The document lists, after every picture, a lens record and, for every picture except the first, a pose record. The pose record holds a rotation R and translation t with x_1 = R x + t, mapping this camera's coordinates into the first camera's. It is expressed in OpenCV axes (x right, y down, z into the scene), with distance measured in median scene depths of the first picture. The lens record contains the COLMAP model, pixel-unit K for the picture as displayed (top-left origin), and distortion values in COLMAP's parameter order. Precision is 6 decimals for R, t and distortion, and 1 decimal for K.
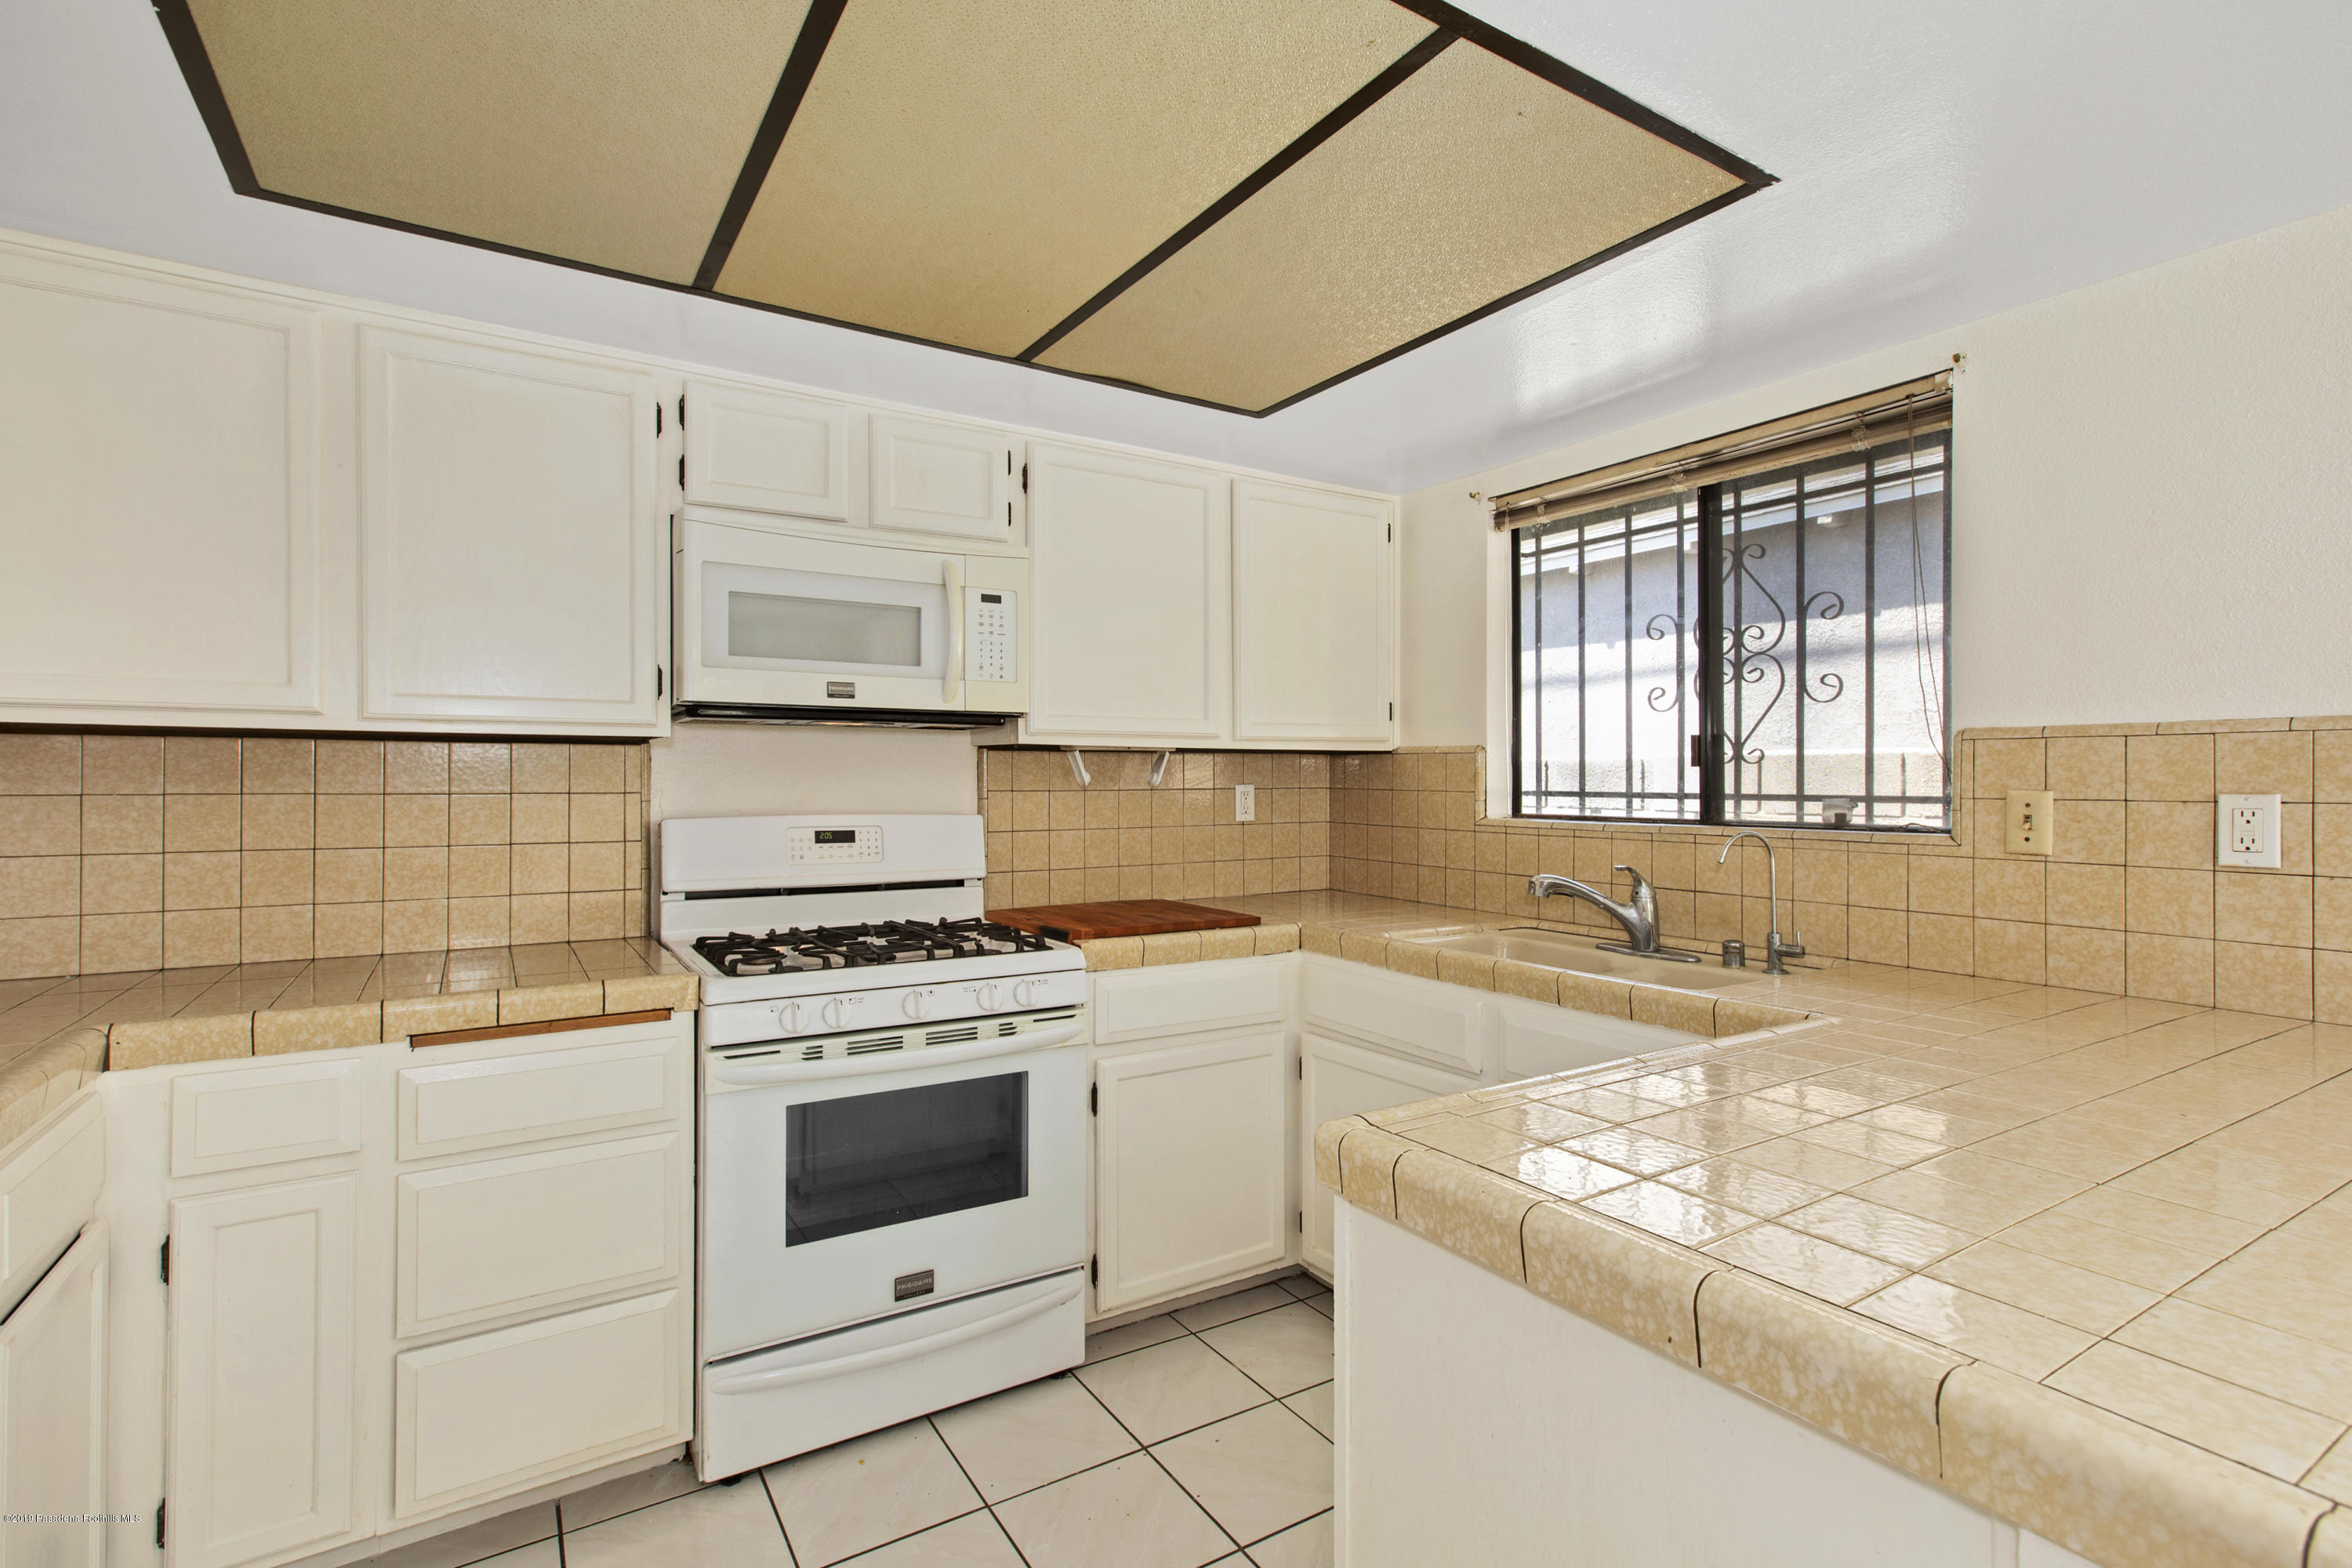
lens RADIAL K [[1080.4, 0, 1157.9], [0, 1080.4, 781.1], [0, 0, 1]] dist [-0.002488, 0.004320]
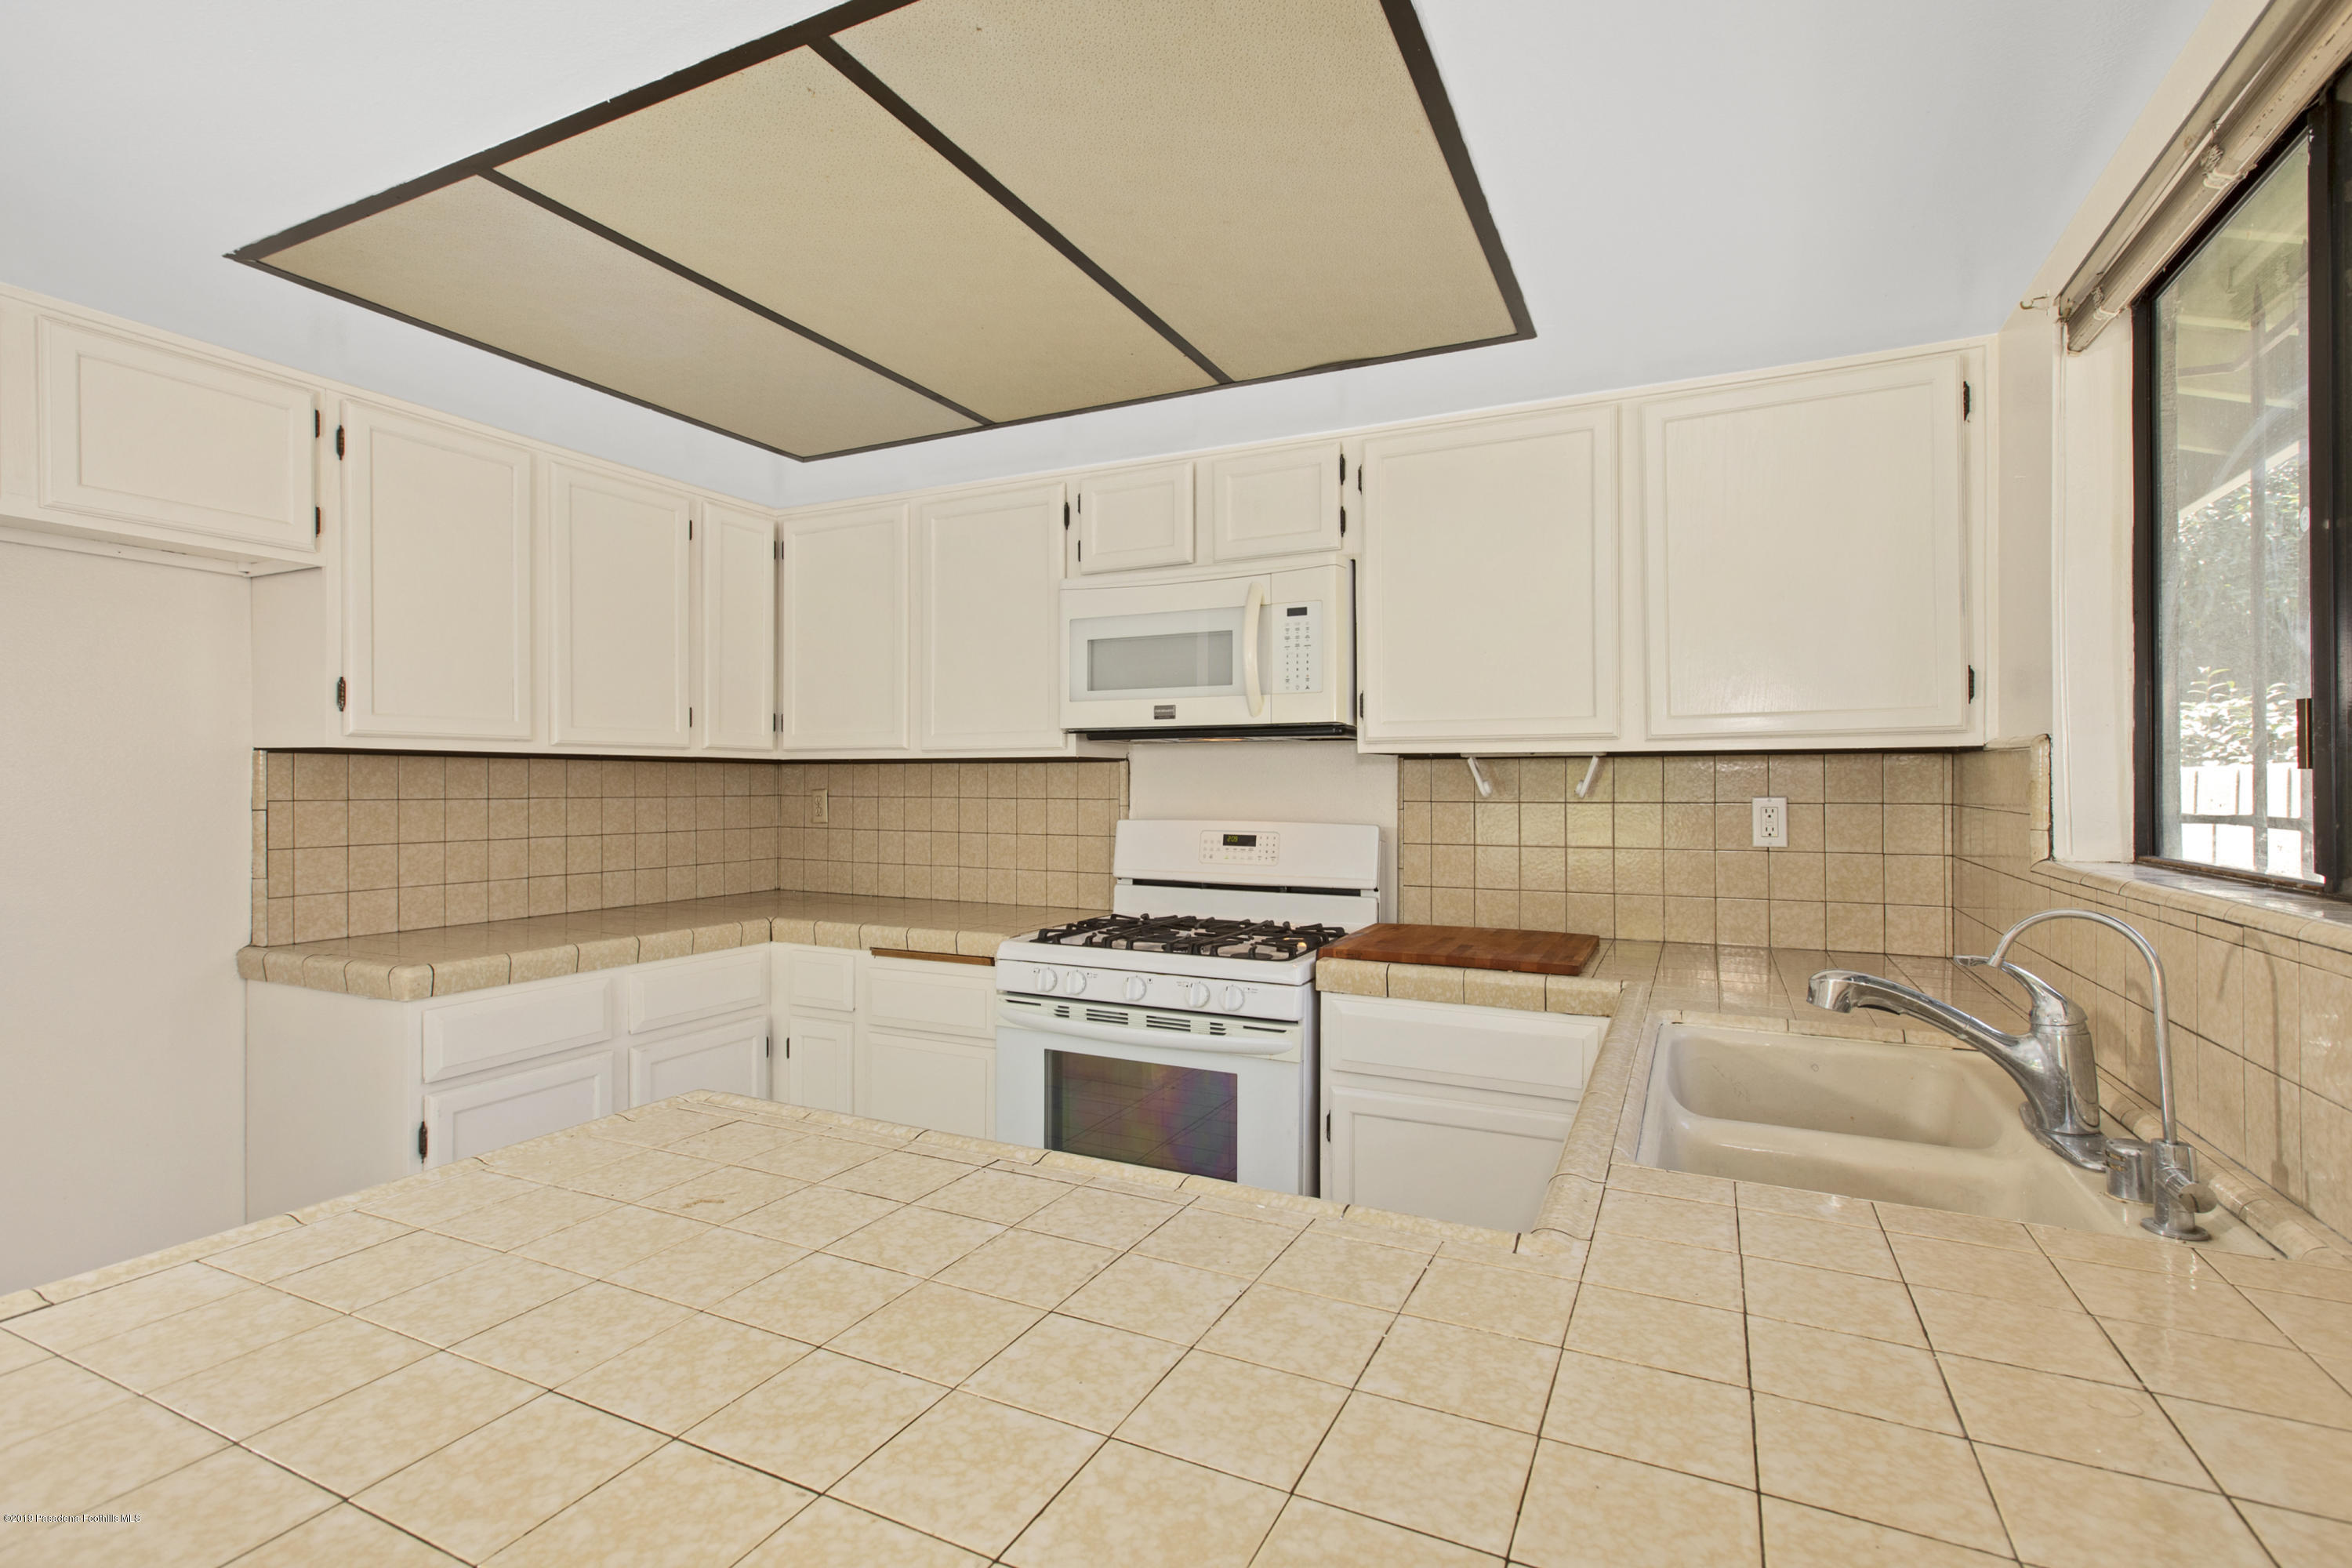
lens RADIAL K [[1080.4, 0, 1225.3], [0, 1080.4, 788.4], [0, 0, 1]] dist [-0.002488, 0.004320]
pose [[0.552324, 0.001759, -0.833628, 0.672246], [-0.002349, 0.999997, 0.000554, -0.003040], [0.833626, 0.001653, 0.552327, 0.392563]]
